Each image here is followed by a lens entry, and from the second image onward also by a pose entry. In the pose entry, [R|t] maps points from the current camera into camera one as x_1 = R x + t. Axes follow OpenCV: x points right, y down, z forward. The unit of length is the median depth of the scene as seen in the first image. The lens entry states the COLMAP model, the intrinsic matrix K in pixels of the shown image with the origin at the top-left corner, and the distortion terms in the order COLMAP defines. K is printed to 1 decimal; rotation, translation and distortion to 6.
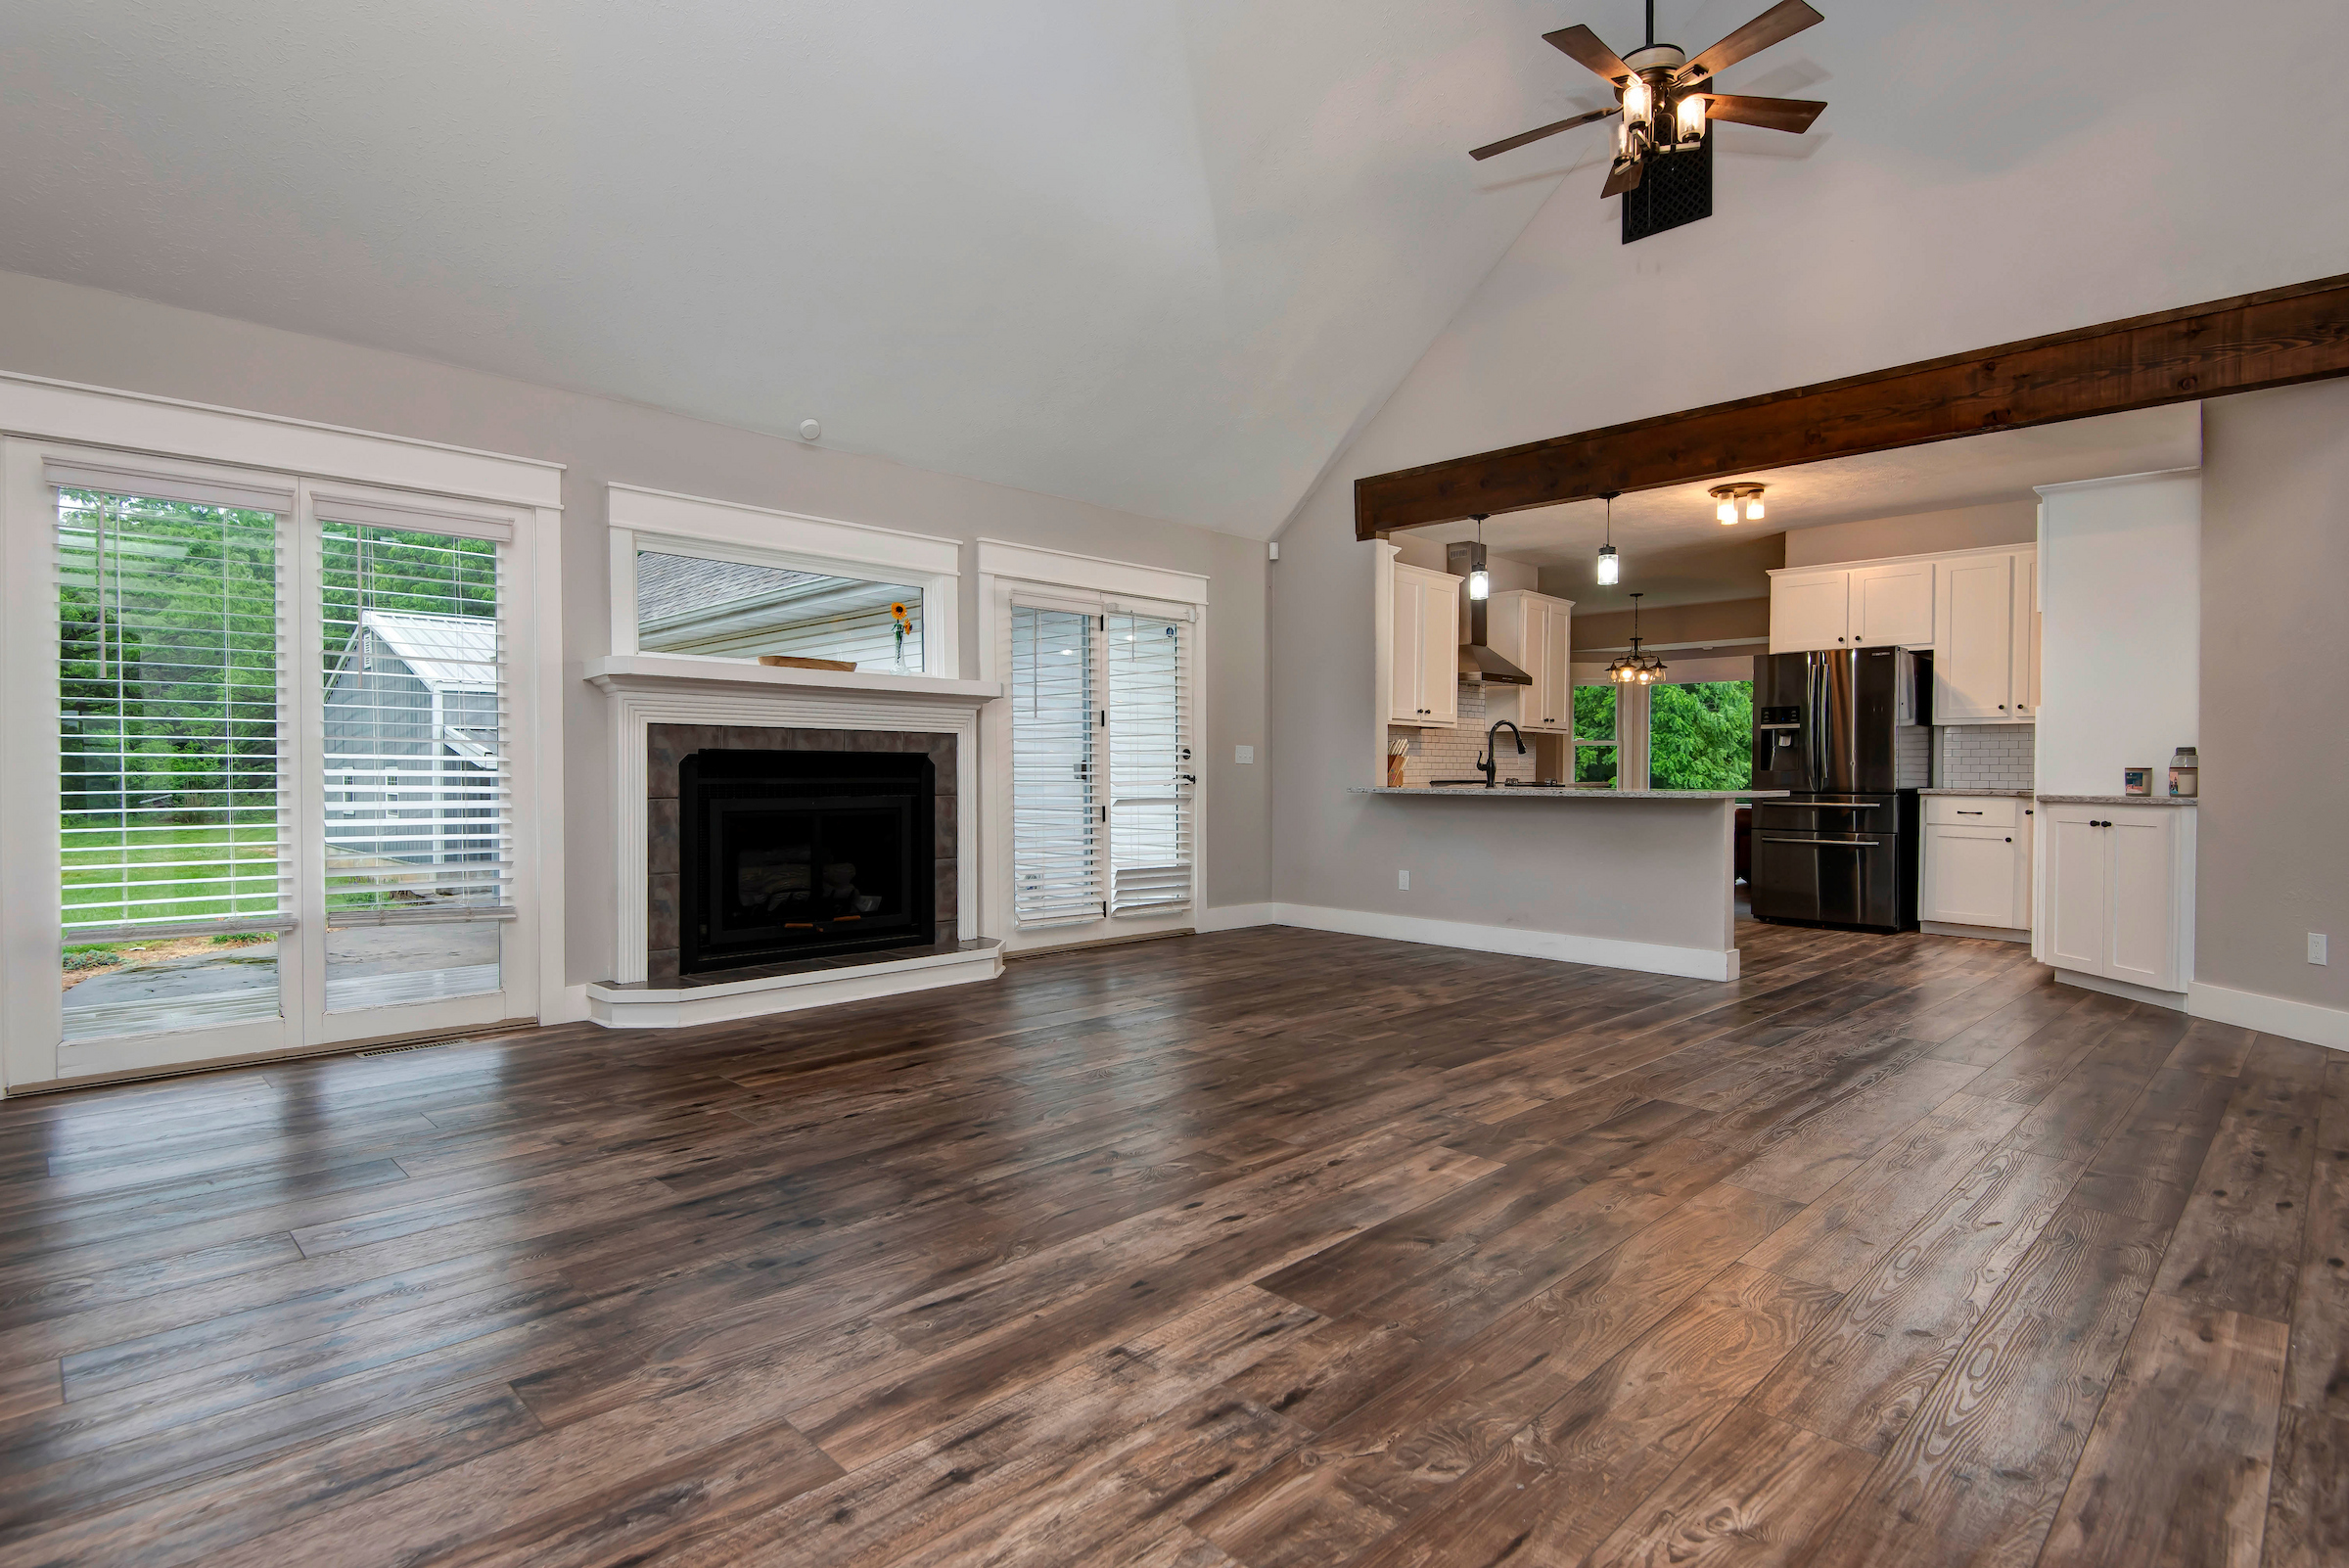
lens RADIAL K [[1159.8, 0, 1158.6], [0, 1159.8, 784.4], [0, 0, 1]] dist [0.022966, -0.000585]
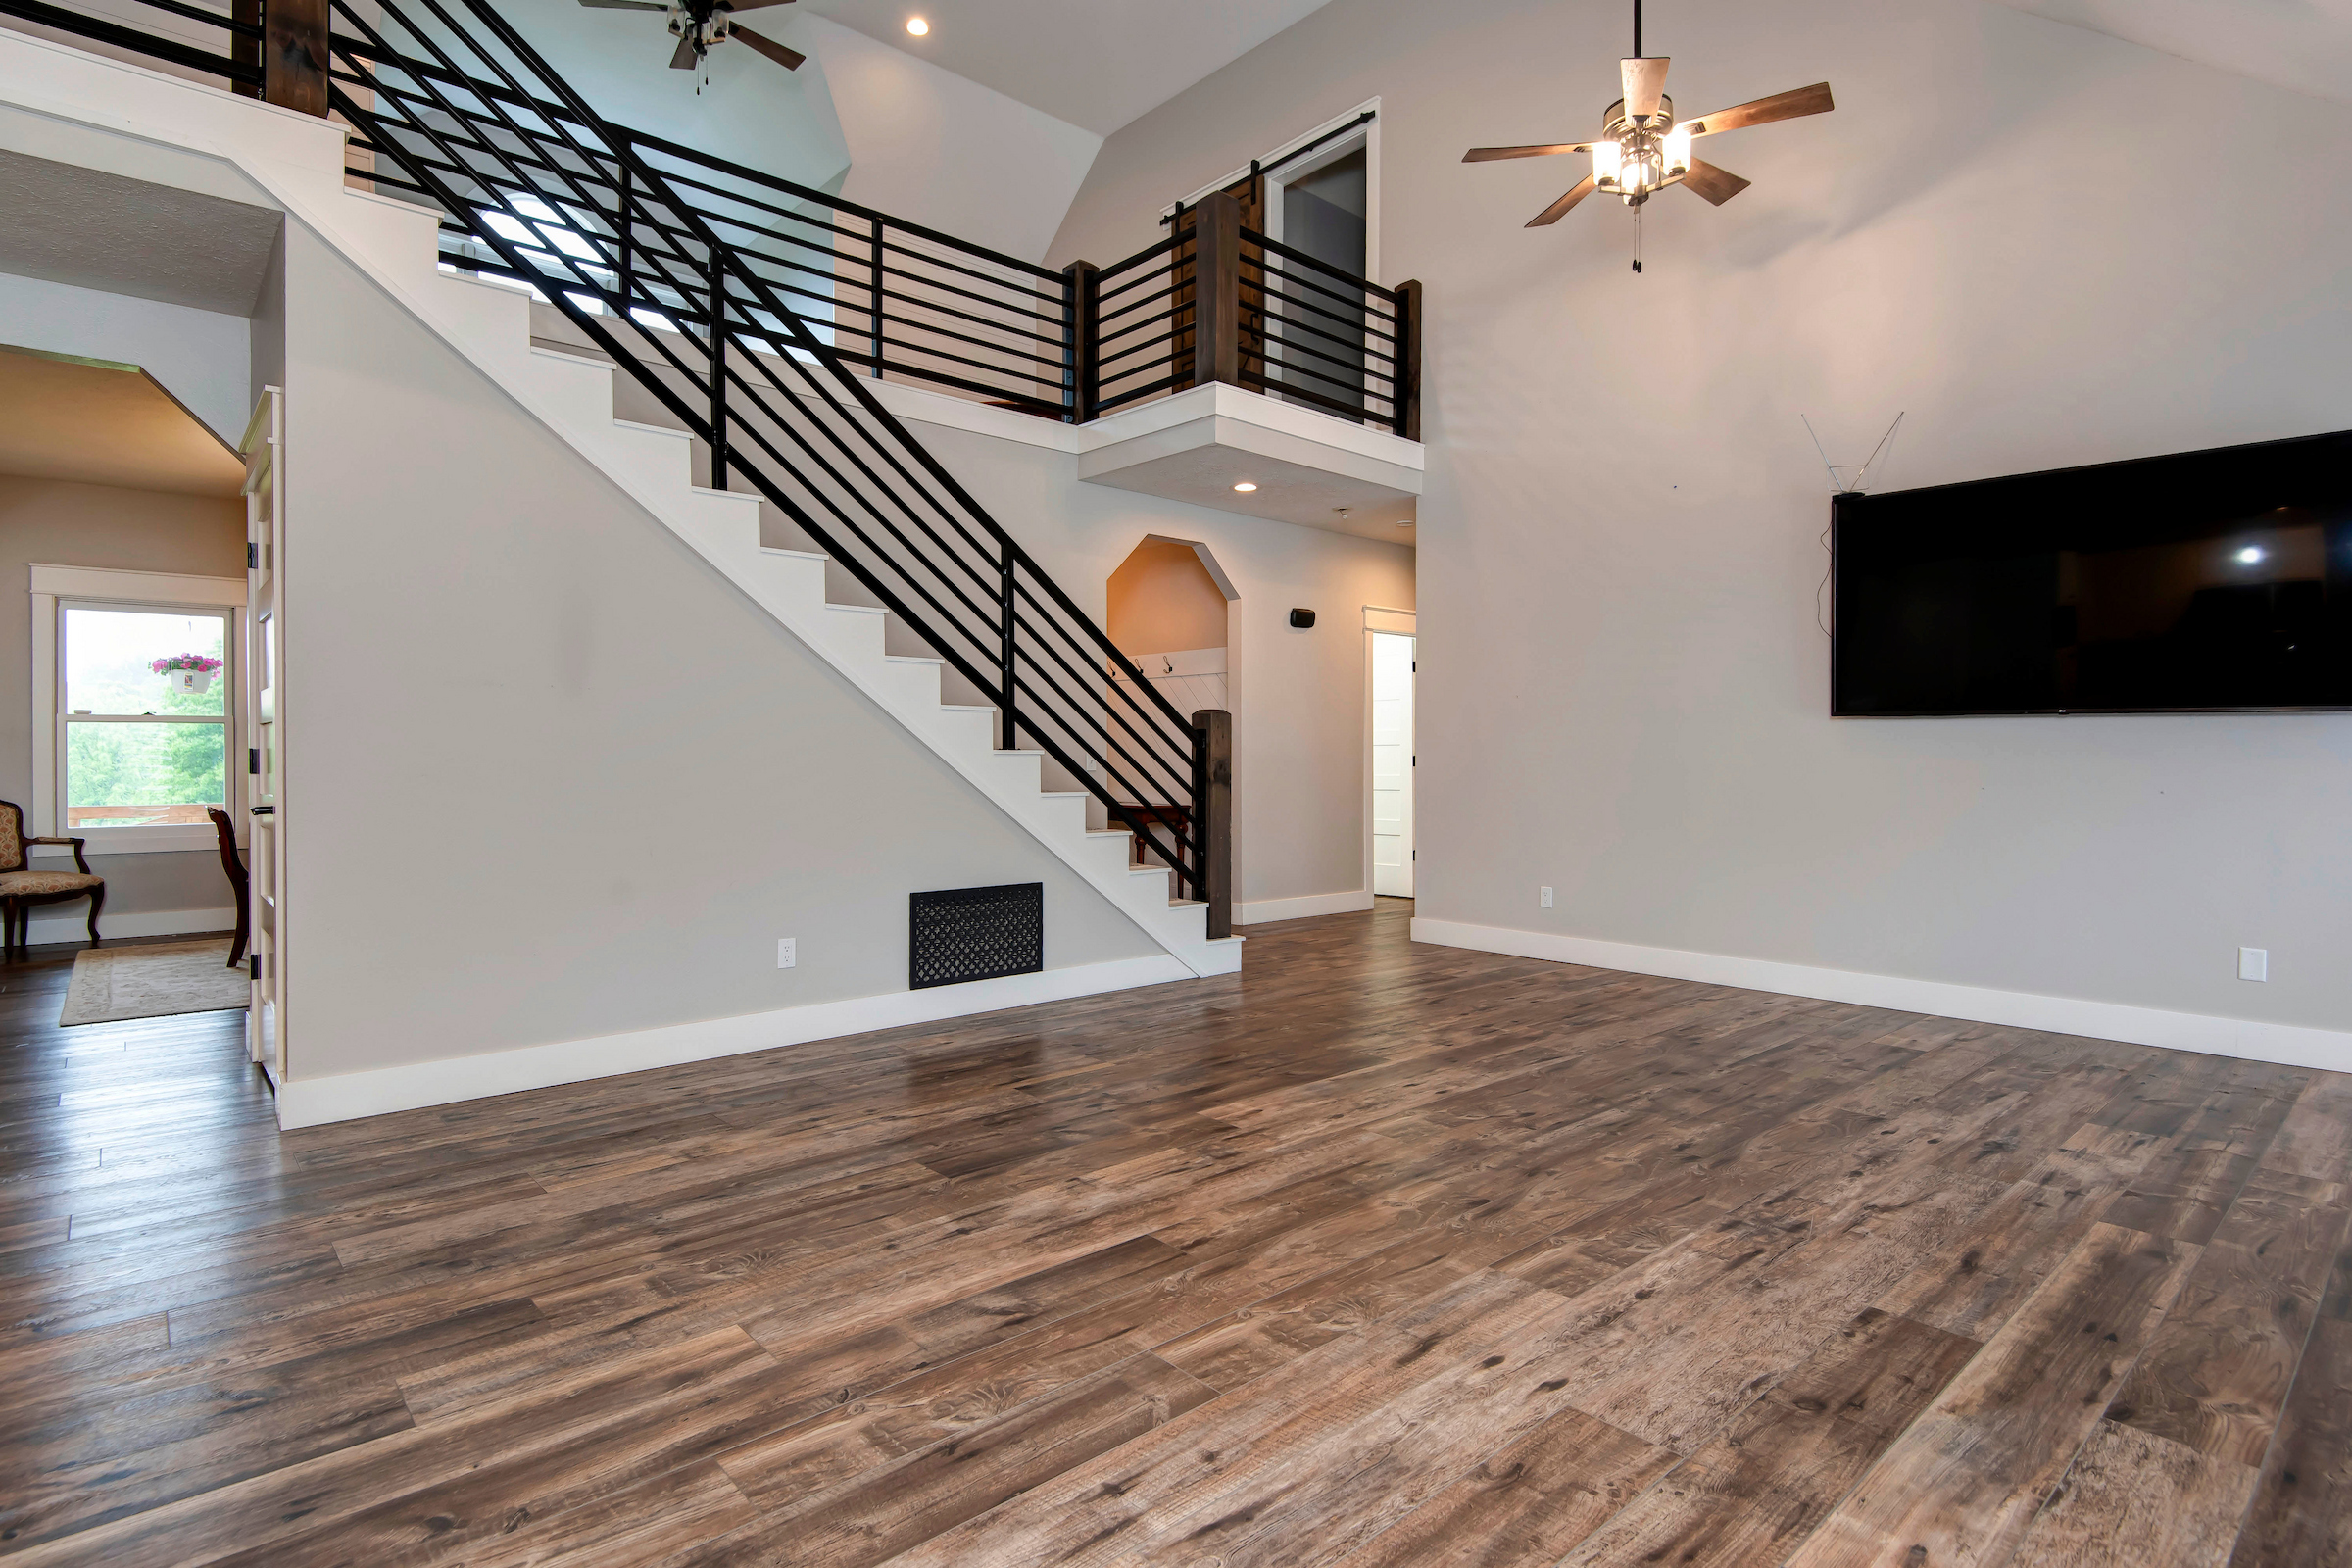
lens RADIAL K [[1159.7, 0, 1171.9], [0, 1159.7, 755.0], [0, 0, 1]] dist [0.022009, -0.018591]
pose [[-0.998720, -0.005756, 0.050247, 0.282831], [-0.005462, 0.999967, 0.005995, -0.060033], [-0.050280, 0.005713, -0.998719, 2.356231]]
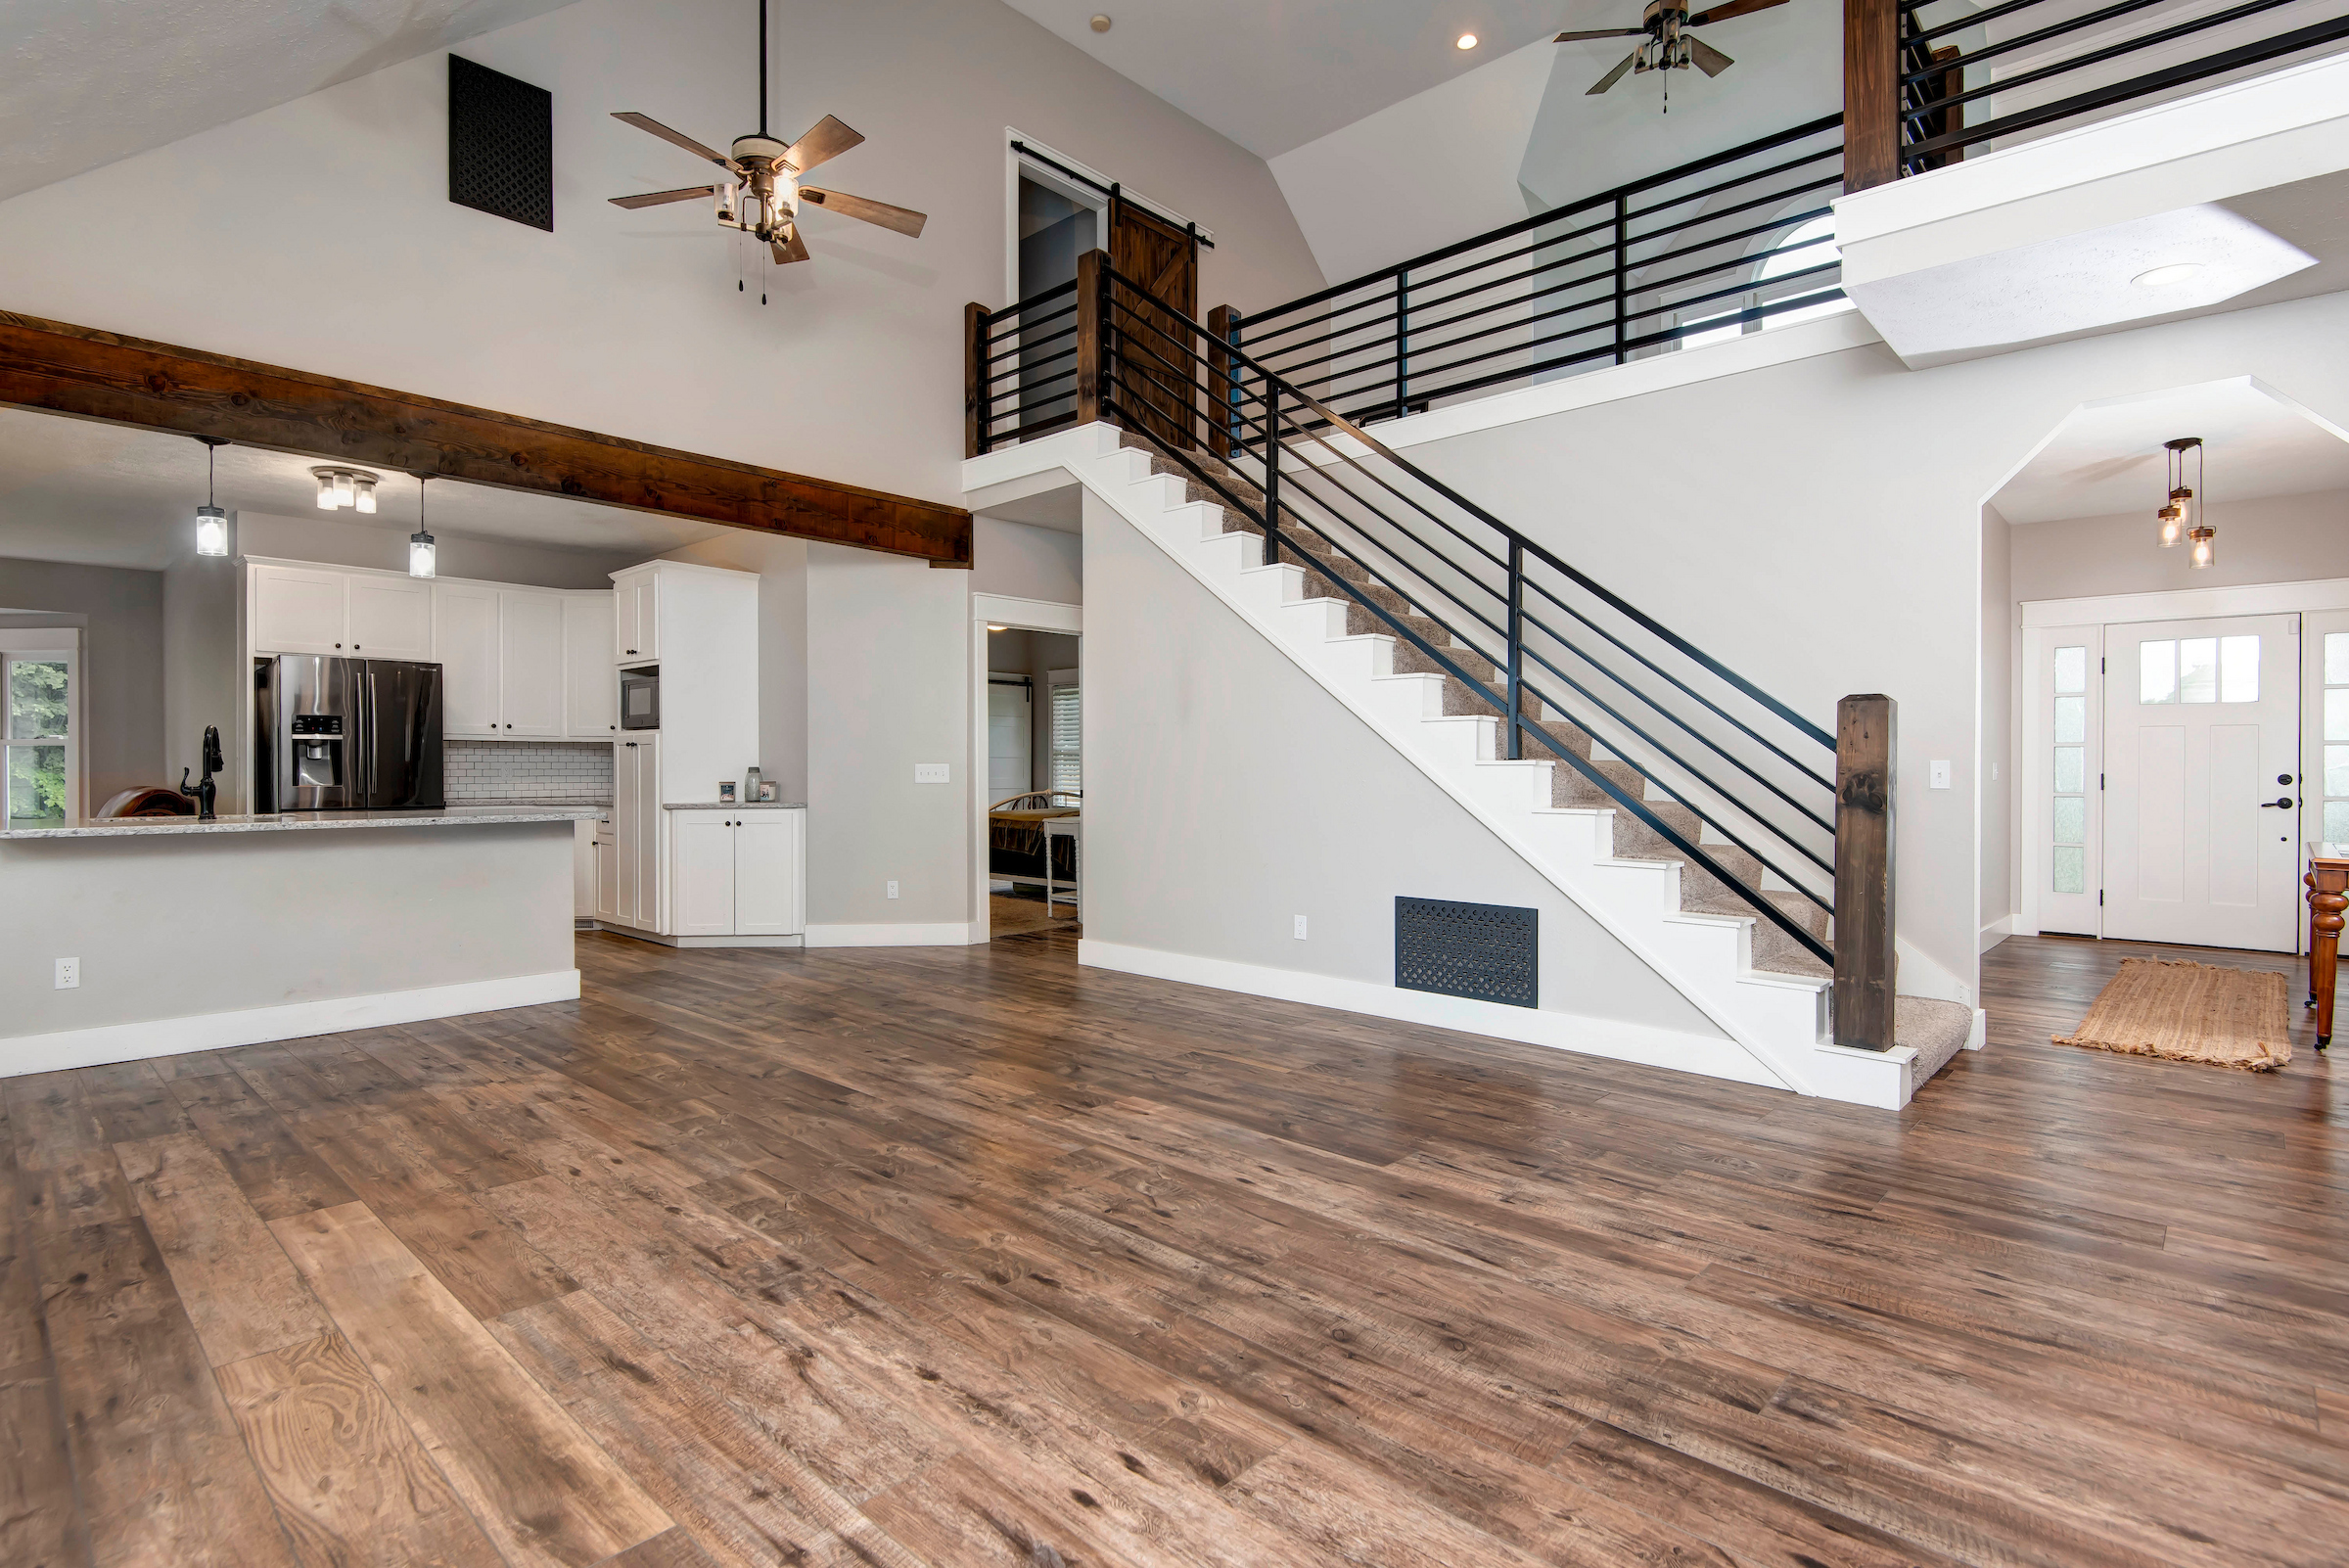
lens RADIAL K [[1159.8, 0, 1158.6], [0, 1159.8, 784.4], [0, 0, 1]] dist [0.022966, -0.000585]
pose [[-0.040140, -0.017544, 0.999040, -1.086134], [0.010608, 0.999782, 0.017984, -0.057440], [-0.999138, 0.011320, -0.039945, 1.084385]]
